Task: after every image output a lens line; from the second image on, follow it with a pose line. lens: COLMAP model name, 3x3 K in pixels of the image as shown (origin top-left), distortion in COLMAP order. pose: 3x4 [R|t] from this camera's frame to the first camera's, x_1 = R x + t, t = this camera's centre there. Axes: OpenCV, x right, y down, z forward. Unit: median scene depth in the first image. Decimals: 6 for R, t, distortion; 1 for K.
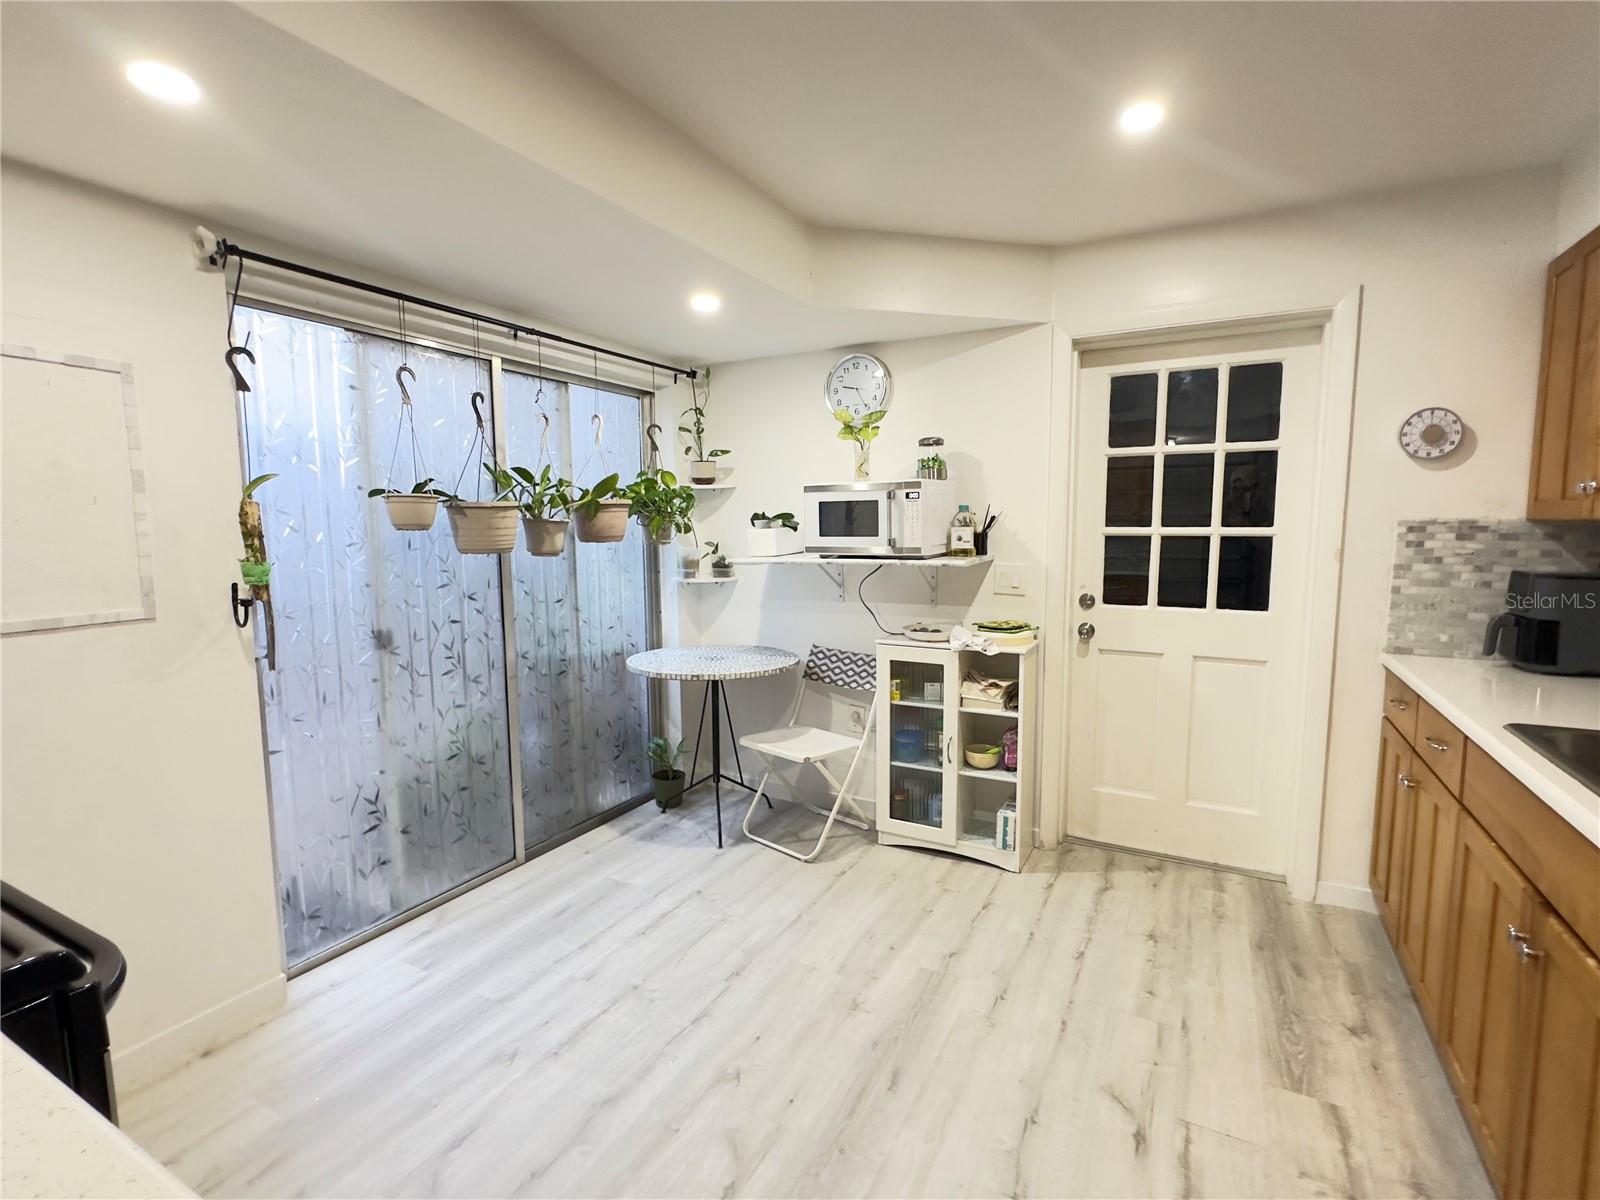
lens RADIAL K [[752.4, 0, 798.8], [0, 752.4, 601.2], [0, 0, 1]] dist [-0.004978, 0.001296]
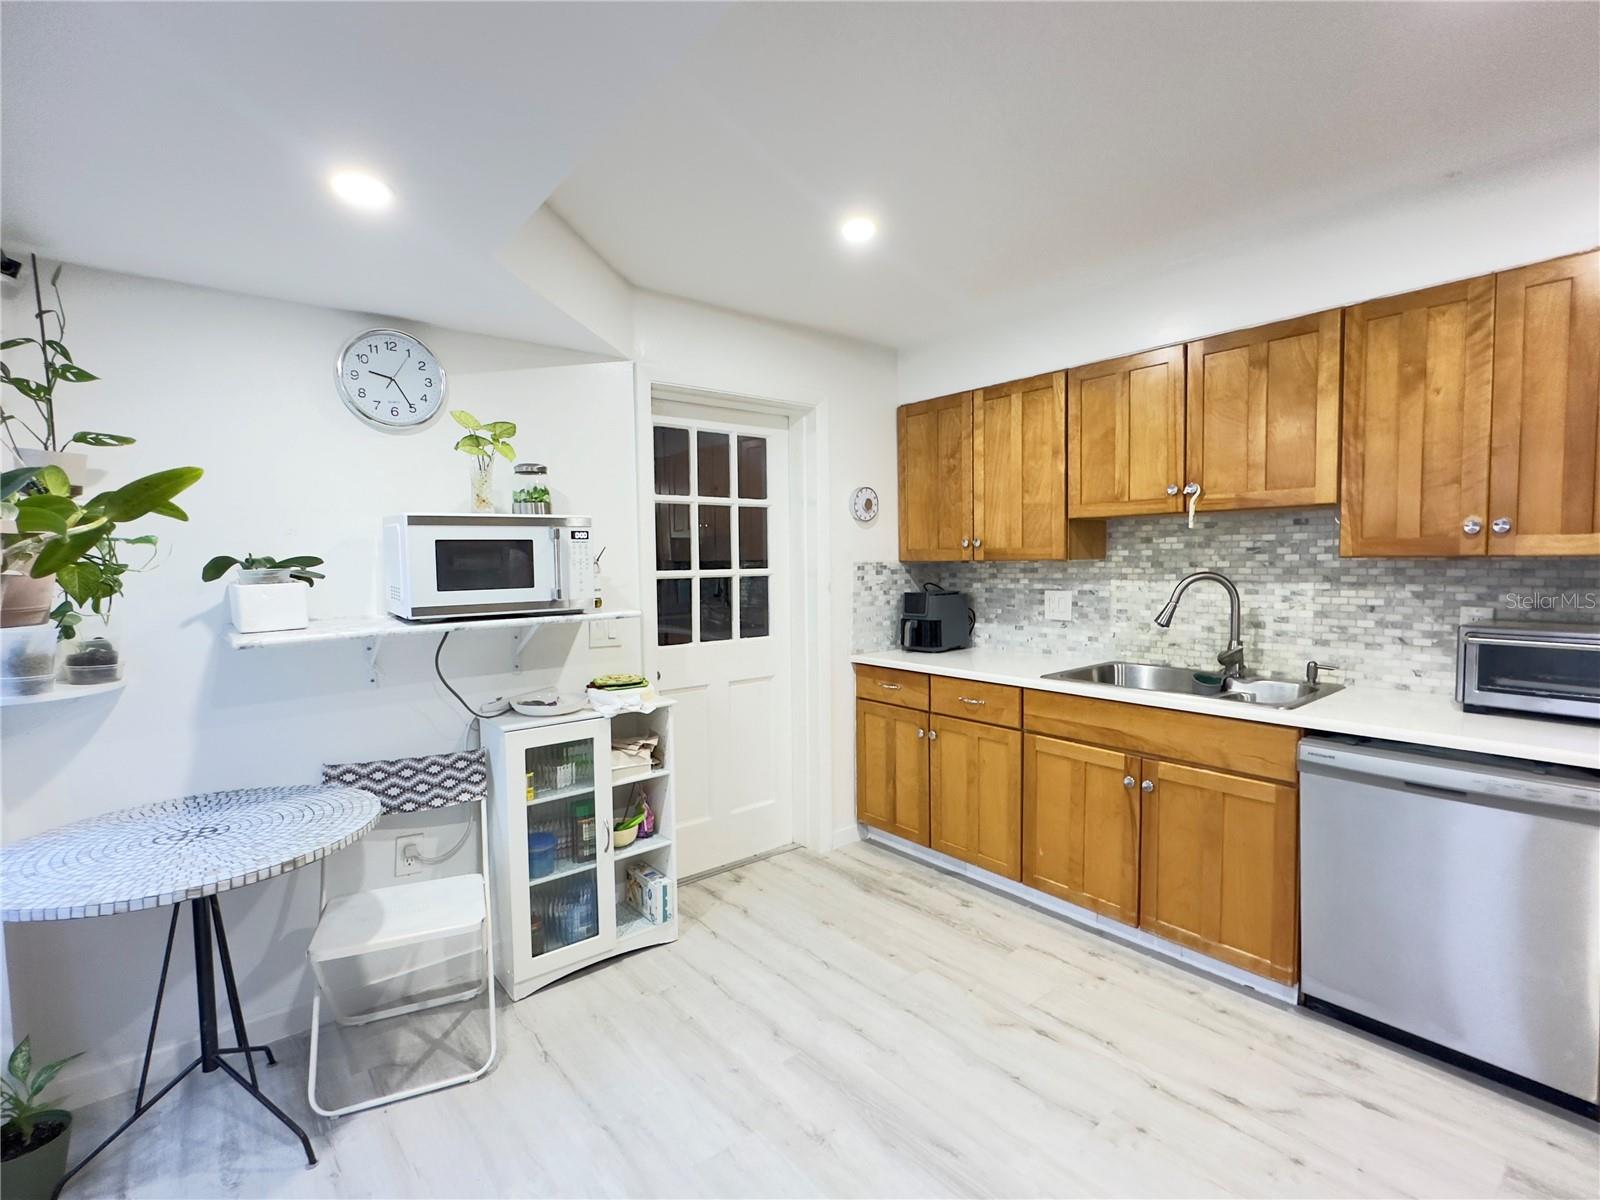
lens RADIAL K [[752.4, 0, 800.8], [0, 752.4, 601.0], [0, 0, 1]] dist [-0.004978, 0.001296]
pose [[0.375594, -0.051914, 0.925329, -0.532928], [0.108257, 0.994053, 0.011828, -0.055954], [-0.920440, 0.095731, 0.378980, 0.501383]]
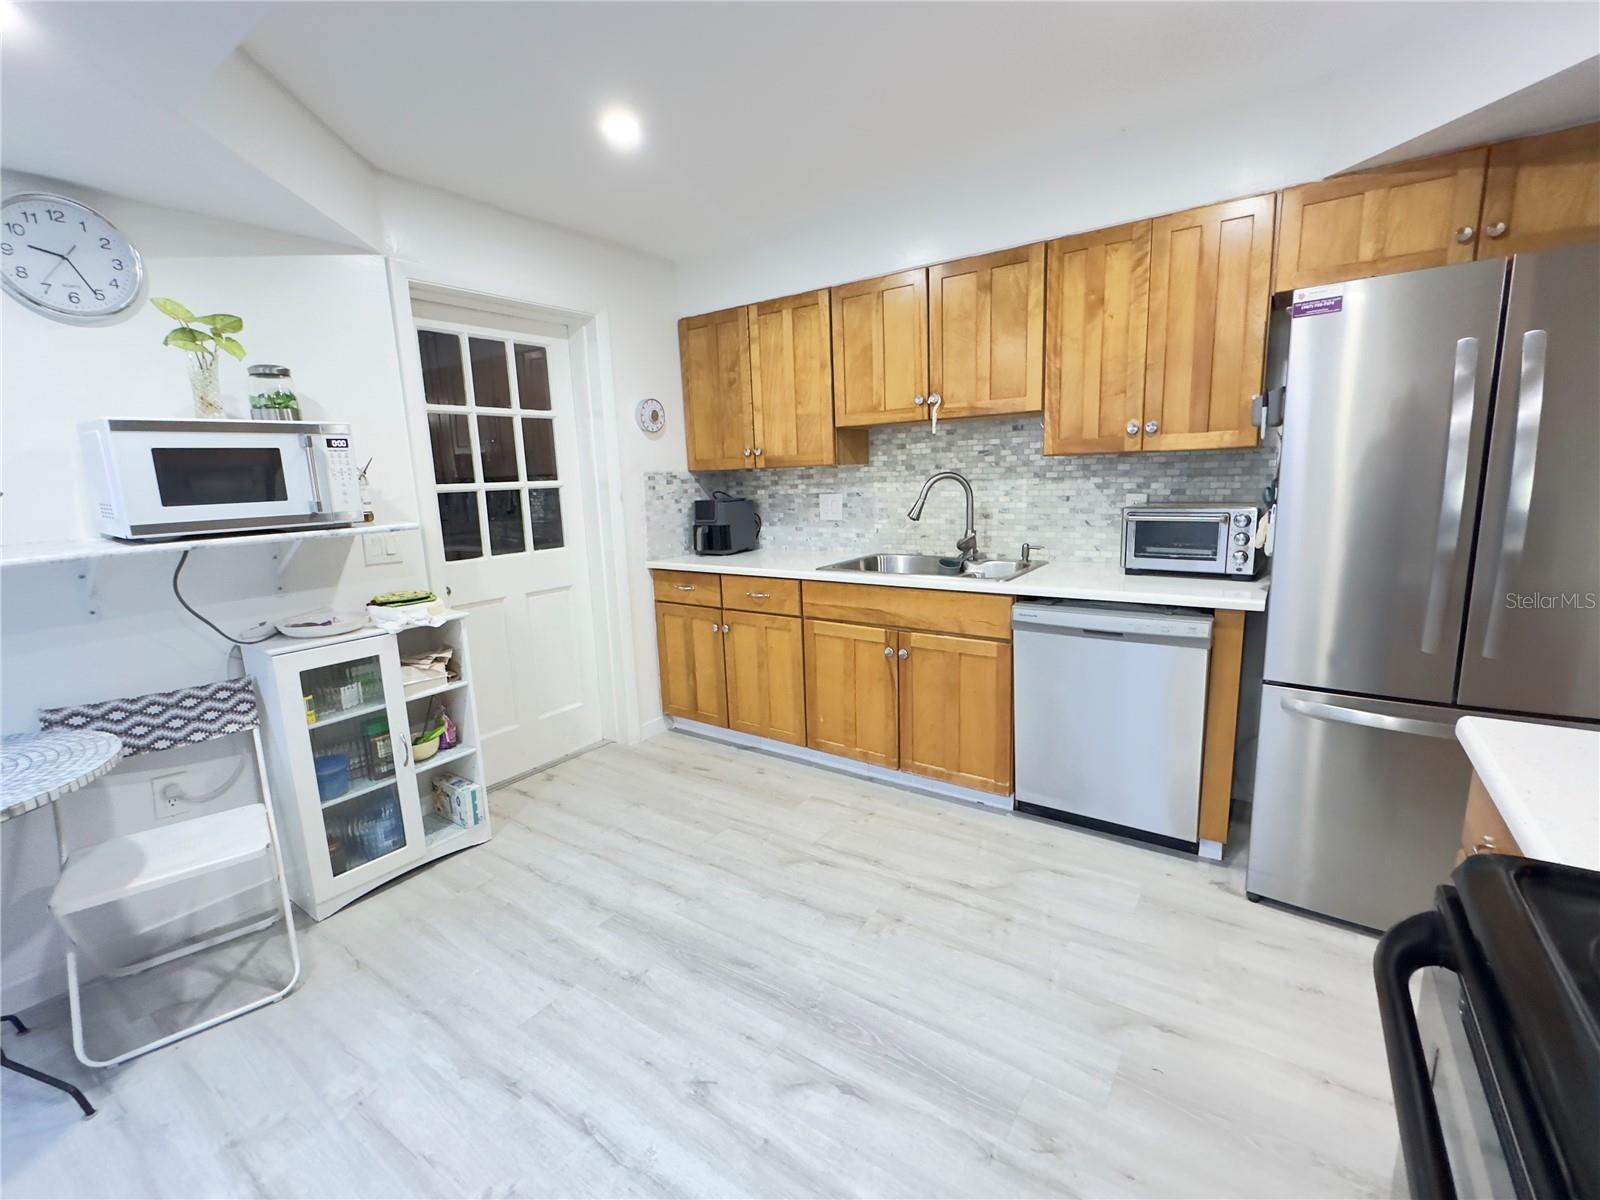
lens RADIAL K [[701.7, 0, 801.9], [0, 701.7, 600.2], [0, 0, 1]] dist [-0.005883, 0.001526]
pose [[0.112465, -0.176074, 0.977931, -0.538064], [0.137715, 0.977439, 0.160147, -0.035219], [-0.984066, 0.116665, 0.134176, 0.479877]]
